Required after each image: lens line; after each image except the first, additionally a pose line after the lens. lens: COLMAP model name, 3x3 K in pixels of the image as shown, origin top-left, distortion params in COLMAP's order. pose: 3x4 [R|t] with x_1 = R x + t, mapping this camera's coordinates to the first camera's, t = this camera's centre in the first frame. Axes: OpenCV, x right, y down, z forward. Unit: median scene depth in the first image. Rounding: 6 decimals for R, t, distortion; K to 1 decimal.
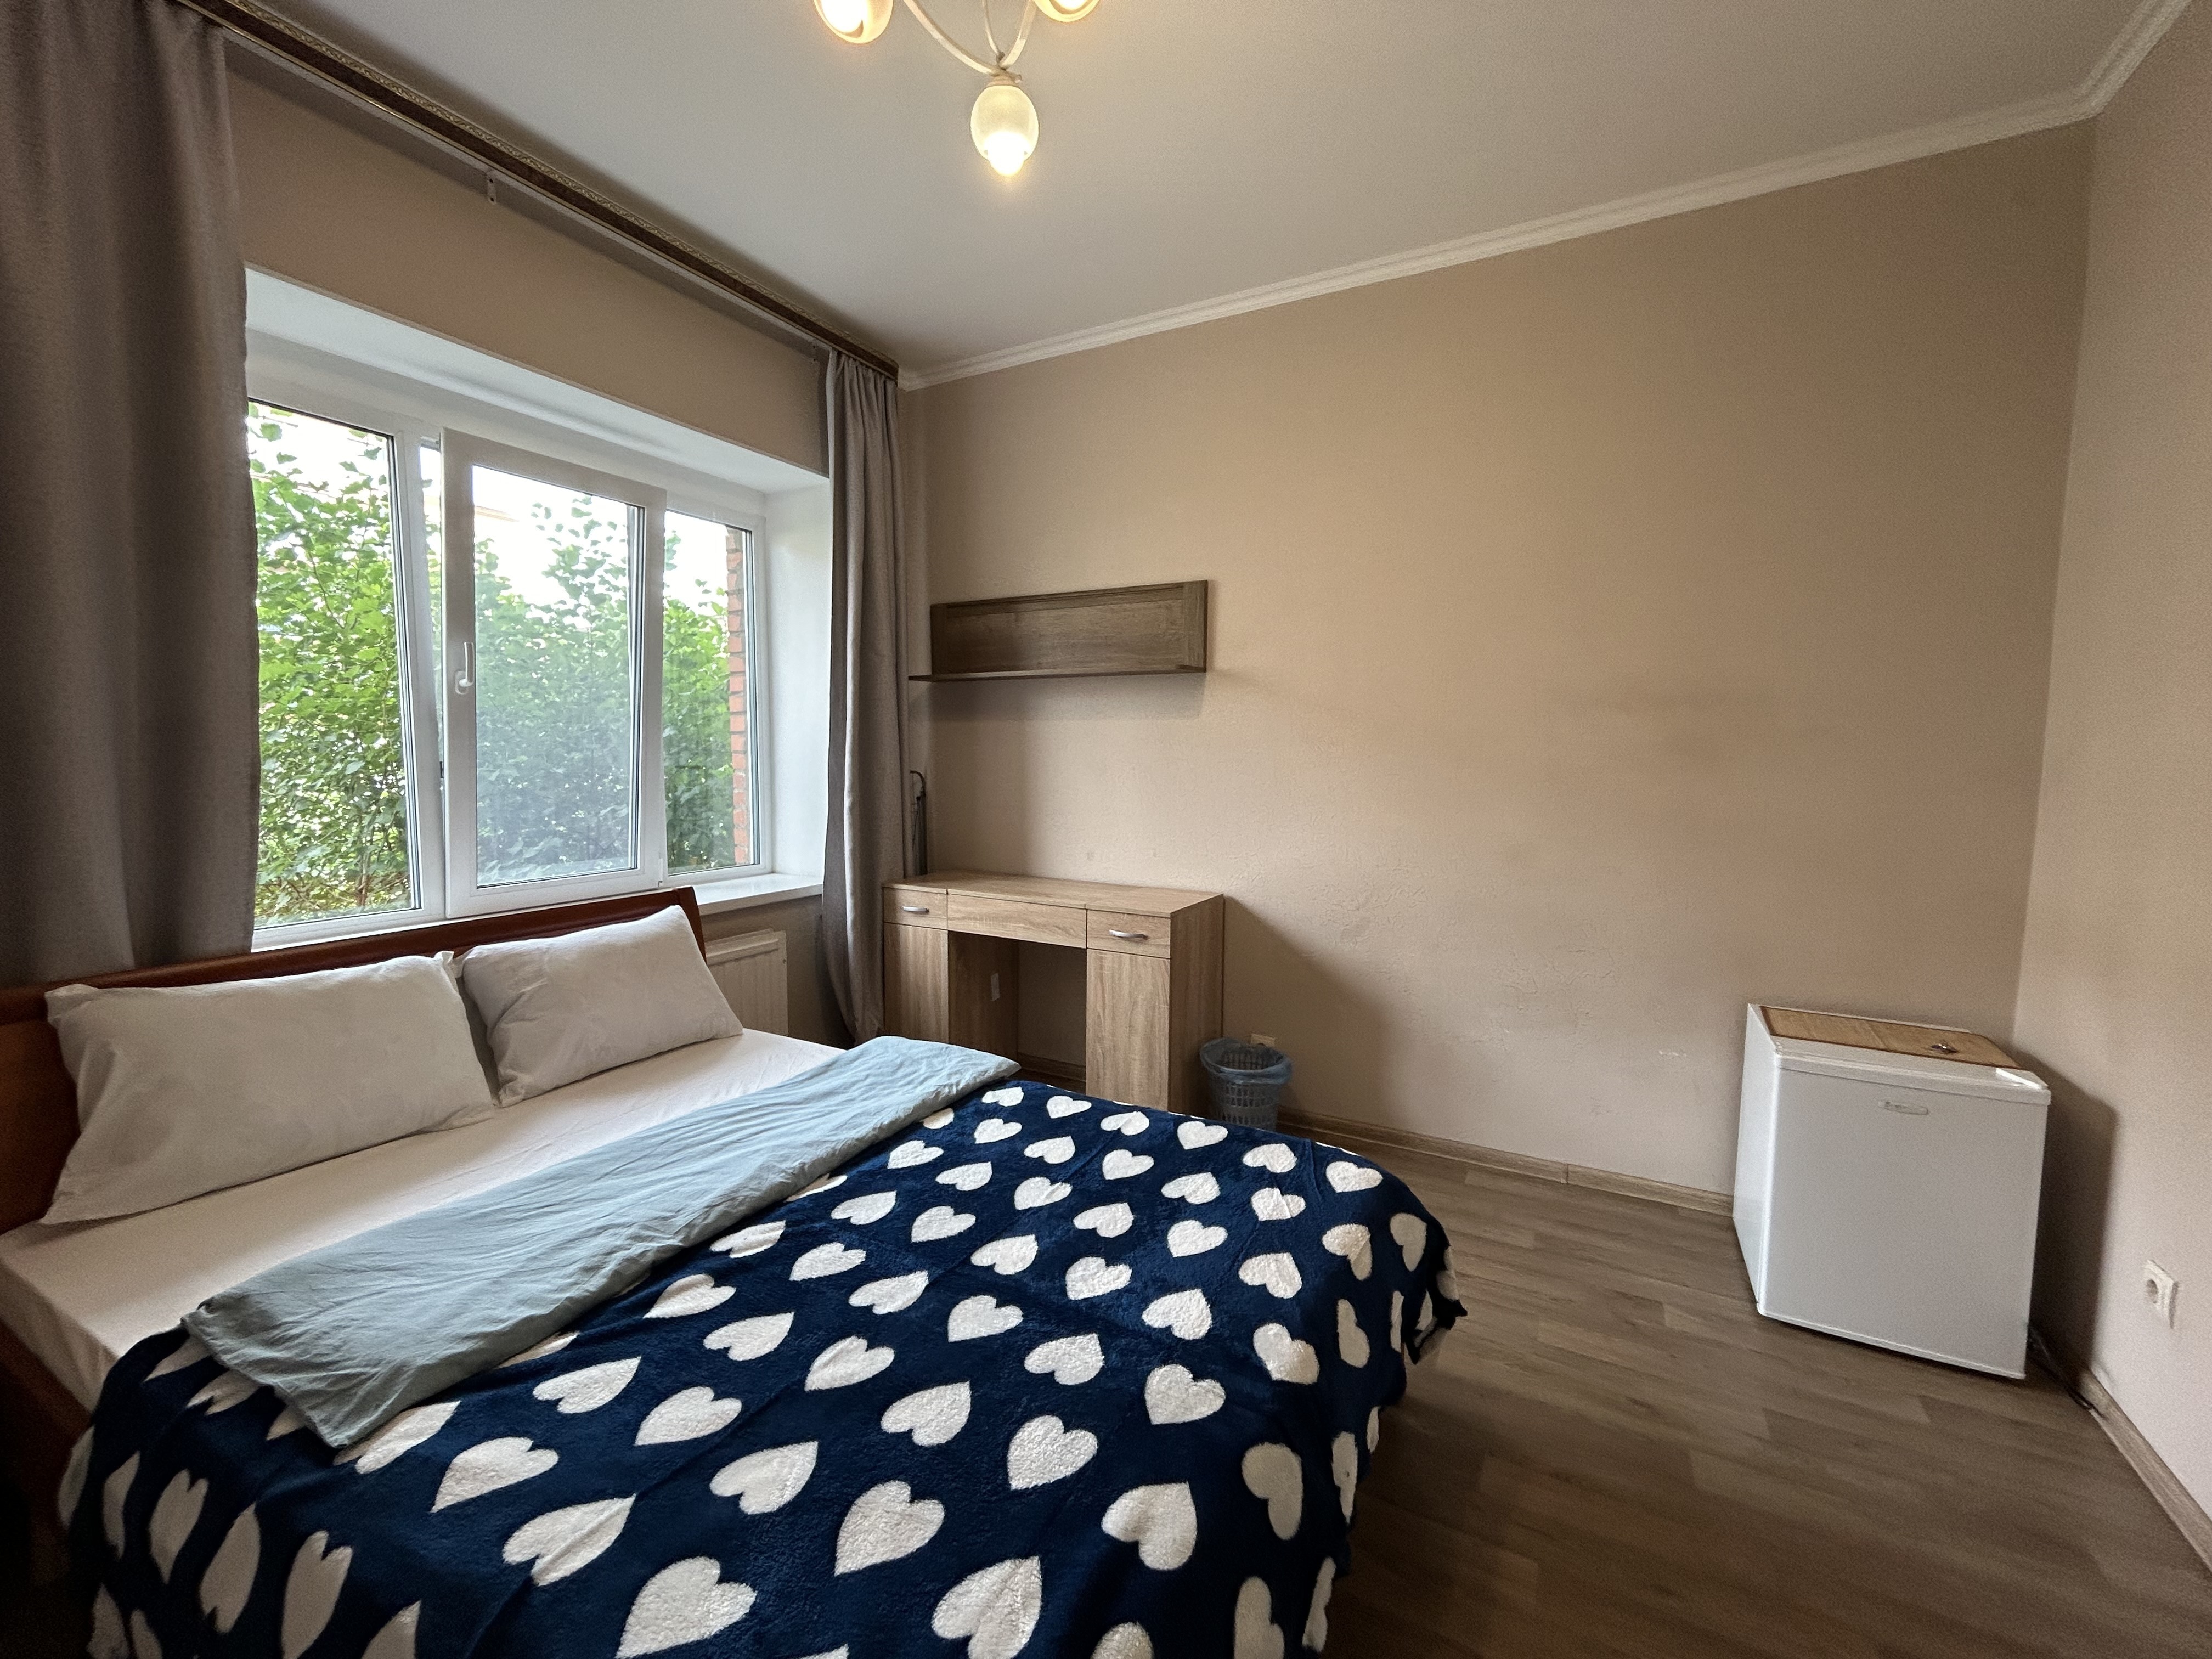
lens RADIAL K [[901.6, 0, 1097.7], [0, 901.6, 835.3], [0, 0, 1]] dist [0.002246, -0.000860]
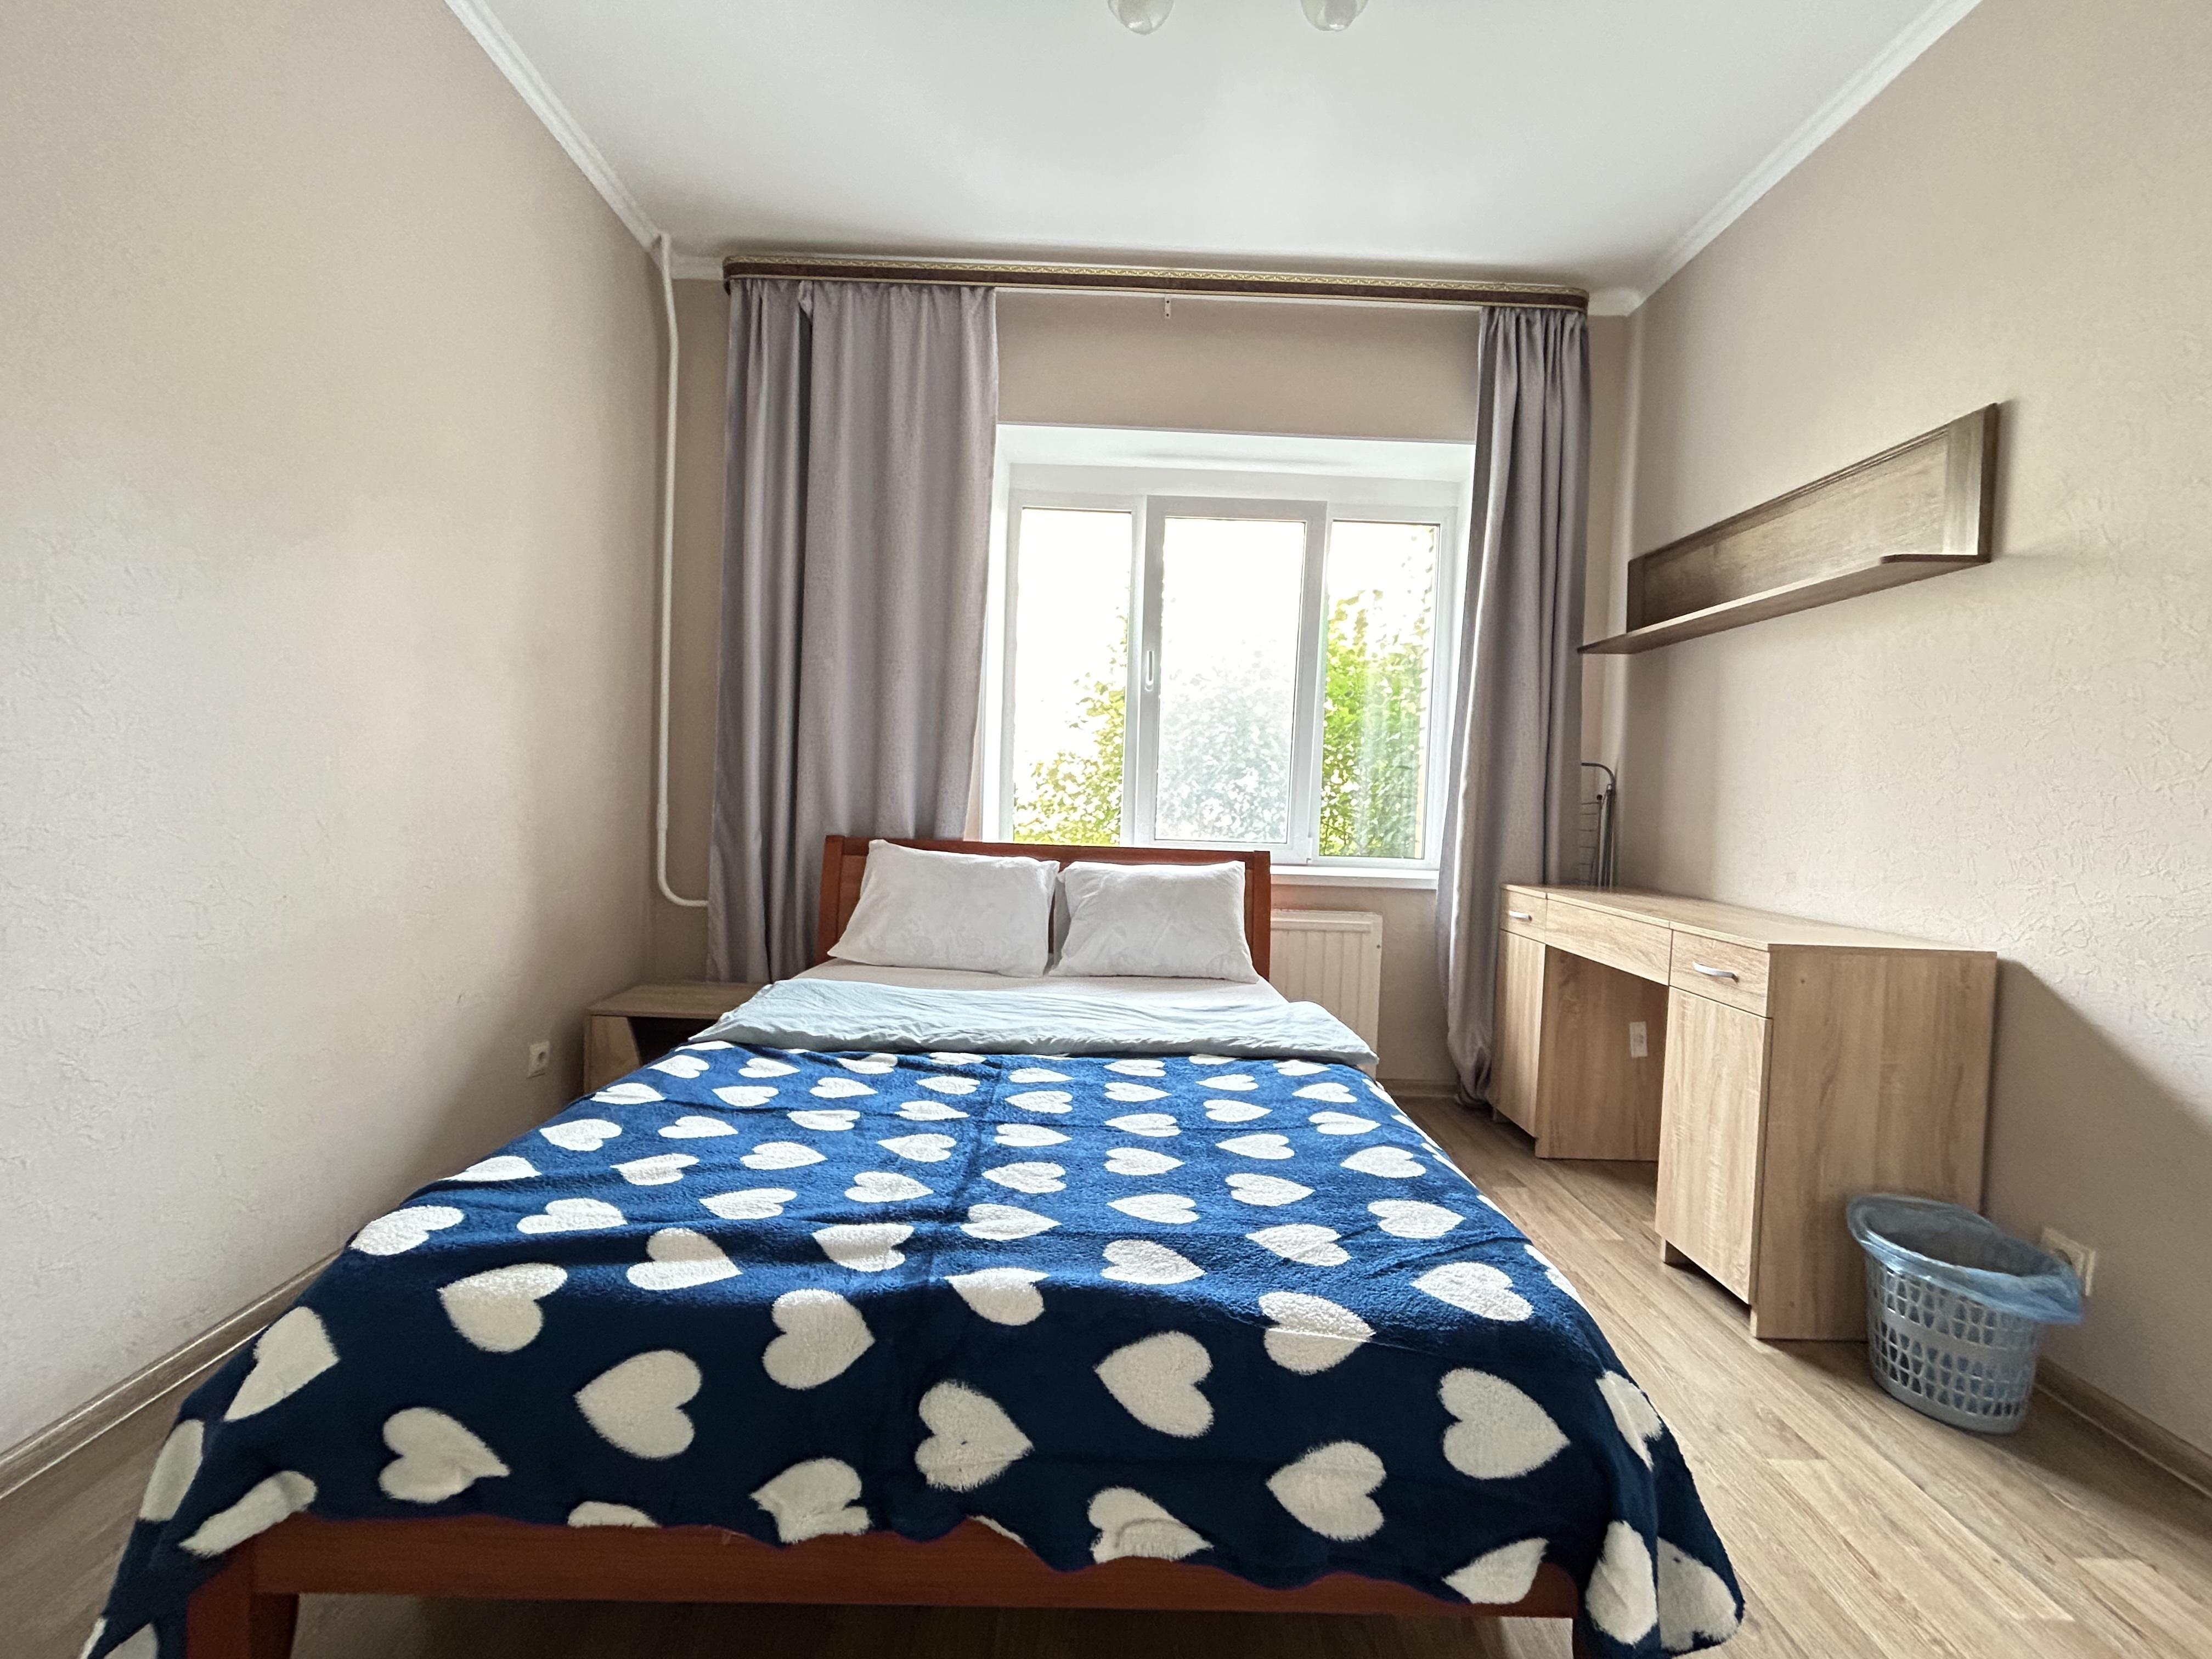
lens RADIAL K [[901.6, 0, 1093.2], [0, 901.6, 821.1], [0, 0, 1]] dist [0.002246, -0.000860]
pose [[0.493801, 0.039441, -0.868680, 0.381191], [-0.113325, 0.993370, -0.019317, 0.064484], [0.862159, 0.107982, 0.494997, 0.261721]]
